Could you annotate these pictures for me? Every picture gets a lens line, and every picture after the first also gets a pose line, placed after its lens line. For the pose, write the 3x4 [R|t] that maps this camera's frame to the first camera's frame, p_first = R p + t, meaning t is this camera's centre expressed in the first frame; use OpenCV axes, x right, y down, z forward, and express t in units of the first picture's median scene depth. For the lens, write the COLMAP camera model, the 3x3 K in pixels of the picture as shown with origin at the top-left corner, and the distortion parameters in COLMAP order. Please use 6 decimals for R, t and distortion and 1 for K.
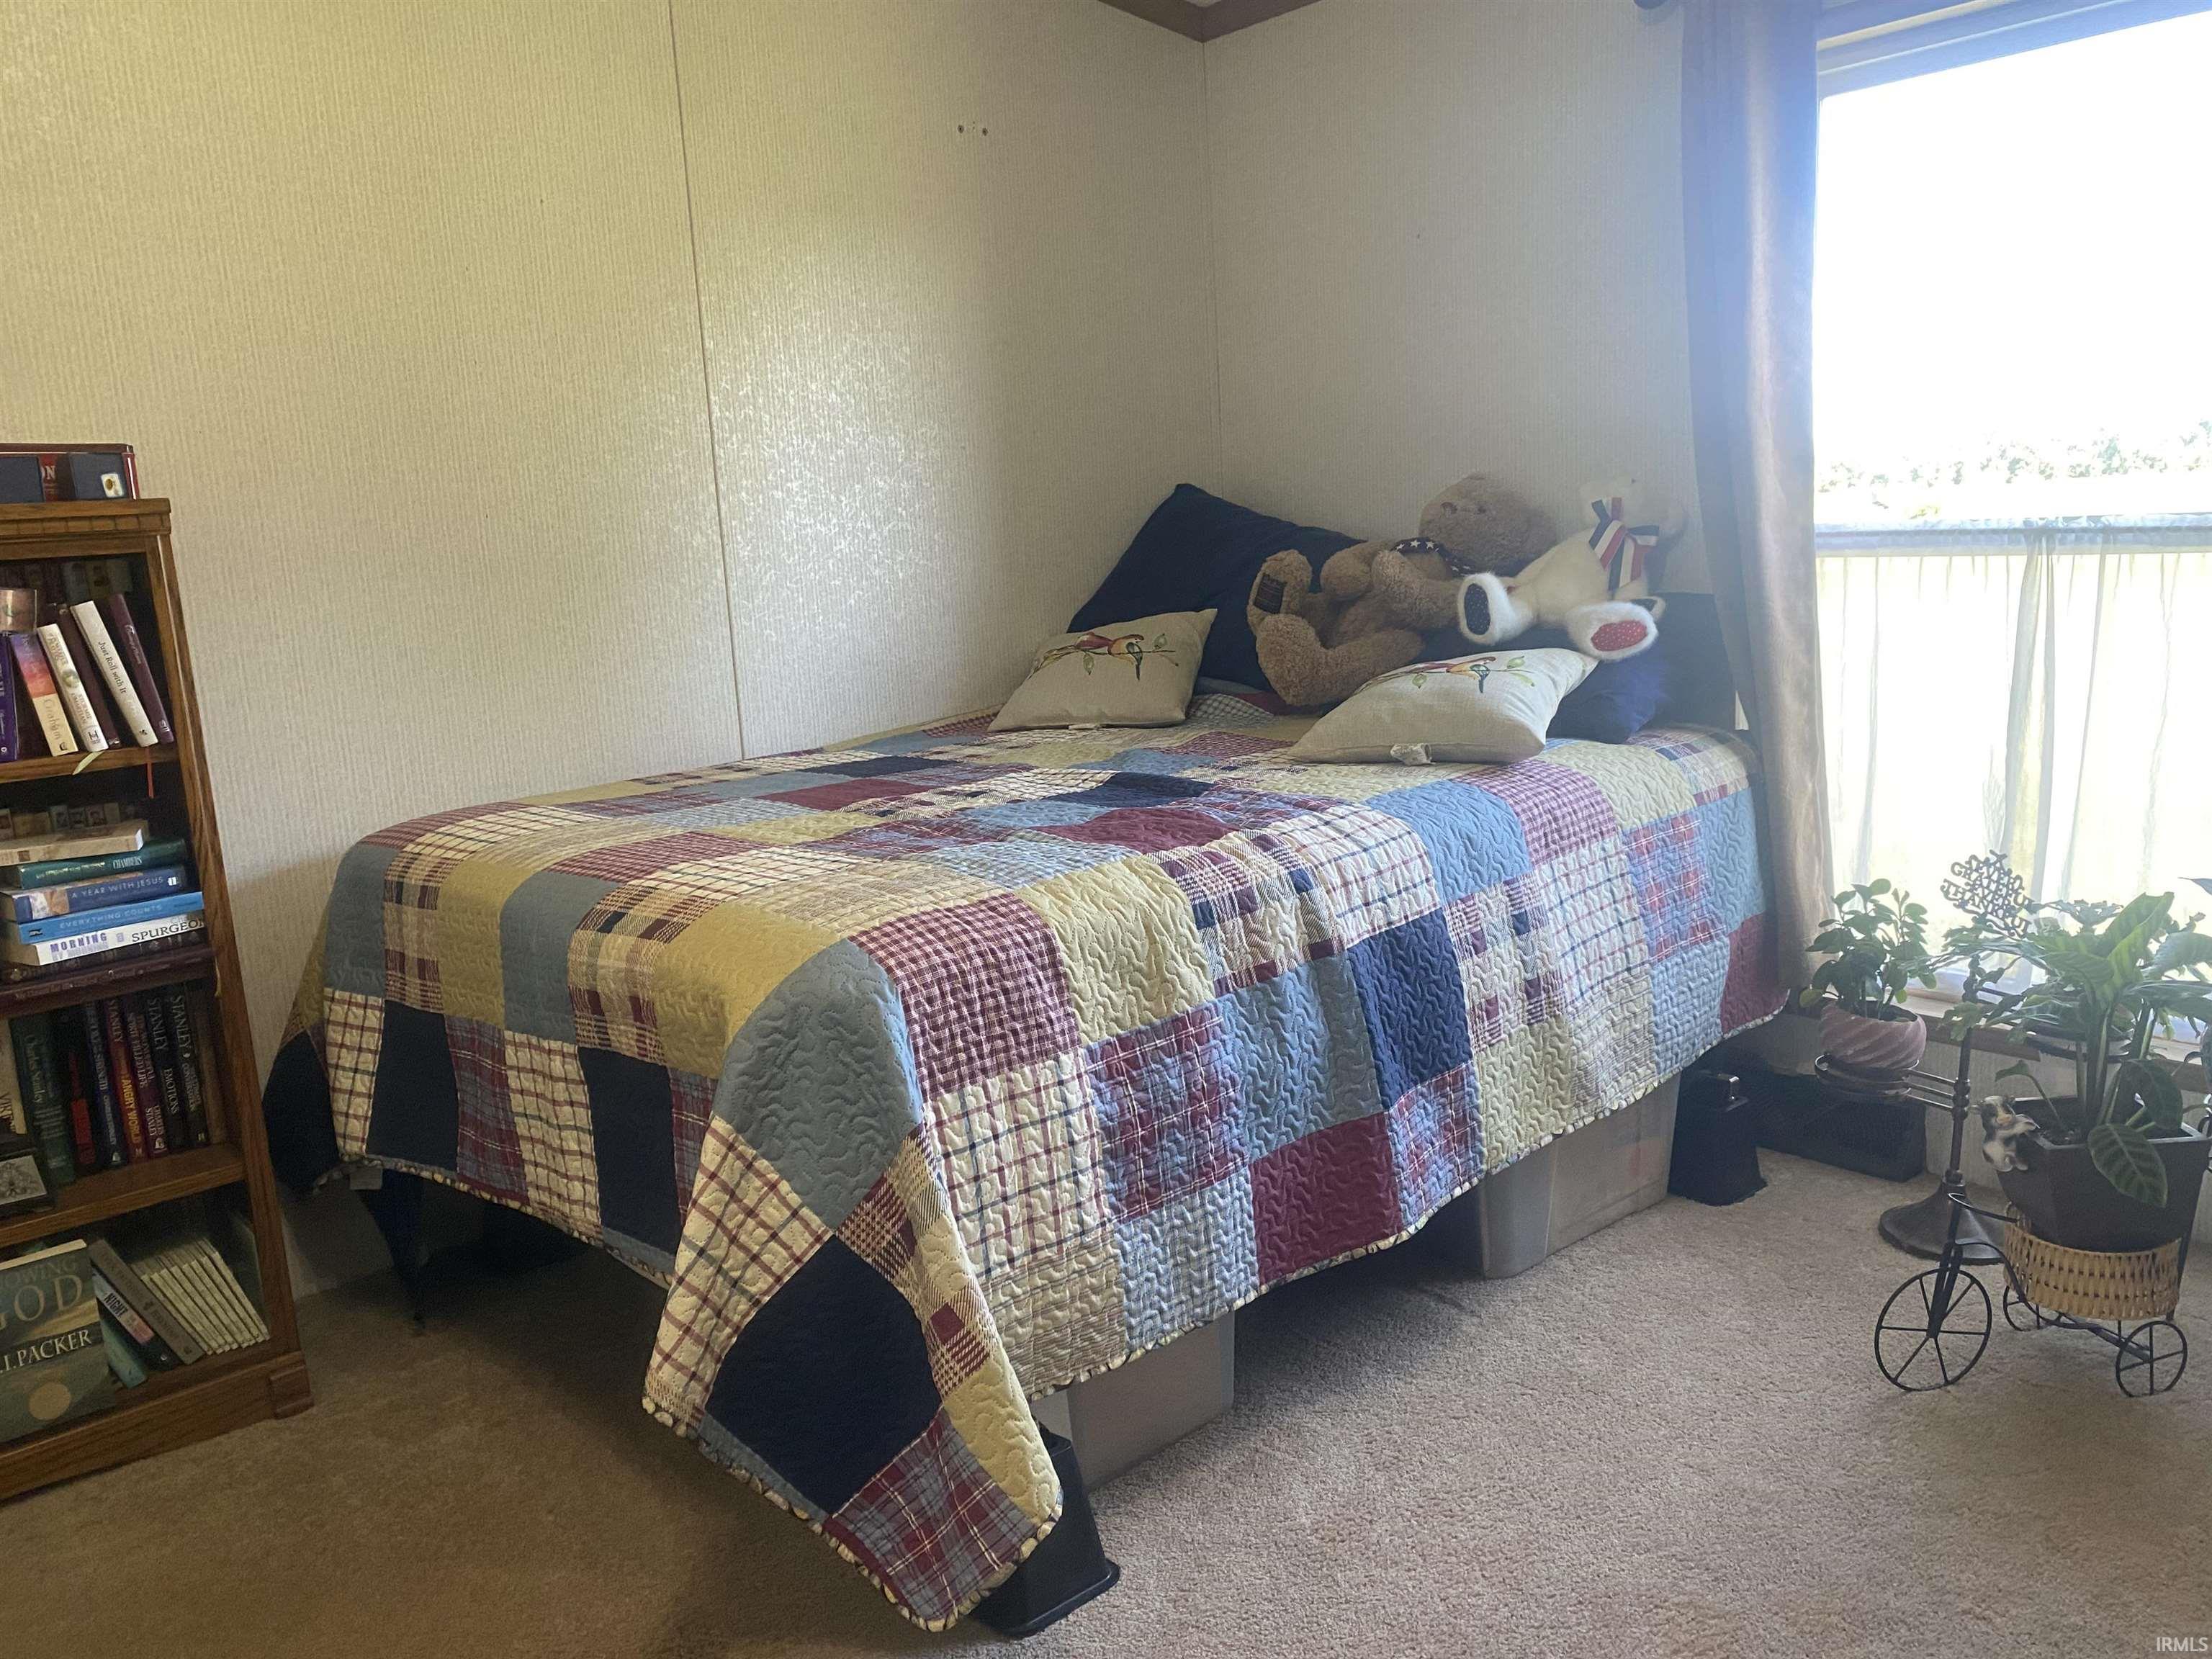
lens RADIAL K [[1713.0, 0, 1111.8], [0, 1713.0, 808.0], [0, 0, 1]] dist [0.043884, -0.032737]
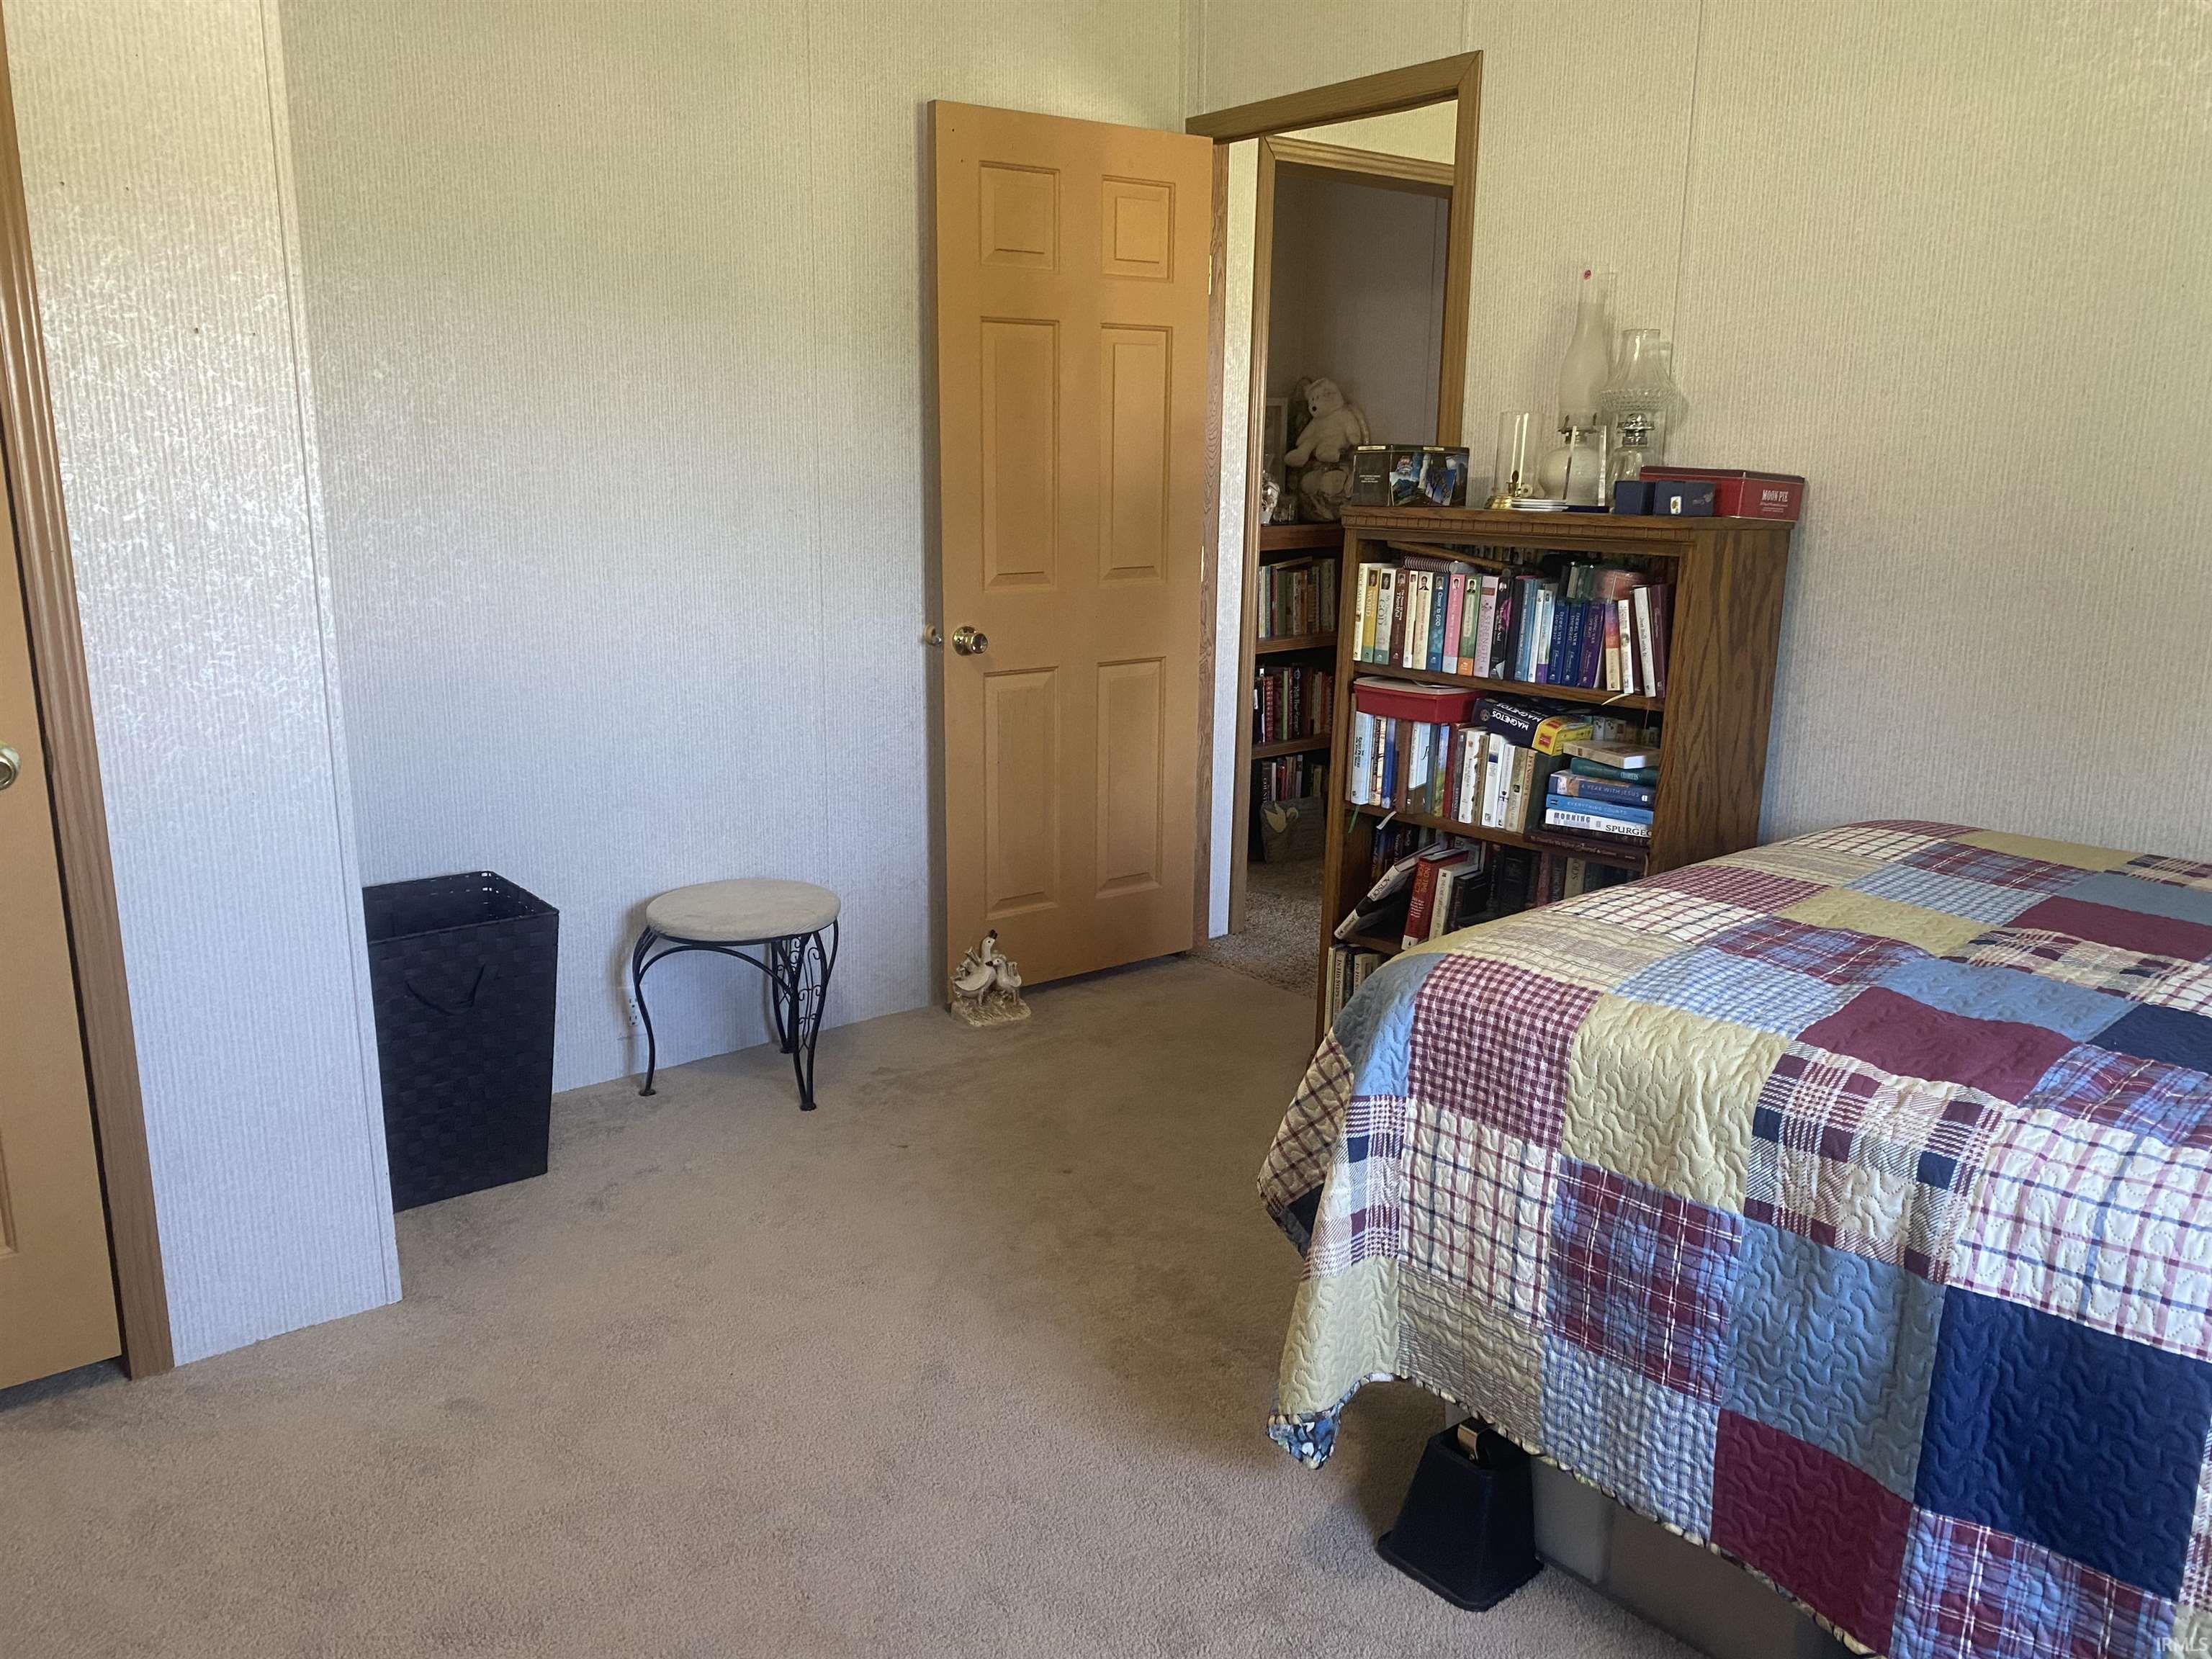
lens RADIAL K [[1713.0, 0, 1115.8], [0, 1713.0, 852.9], [0, 0, 1]] dist [0.043884, -0.032737]
pose [[-0.028672, 0.290526, -0.956437, 0.911392], [-0.181932, 0.939332, 0.290784, -0.276783], [0.982893, 0.182344, 0.025924, 0.666812]]
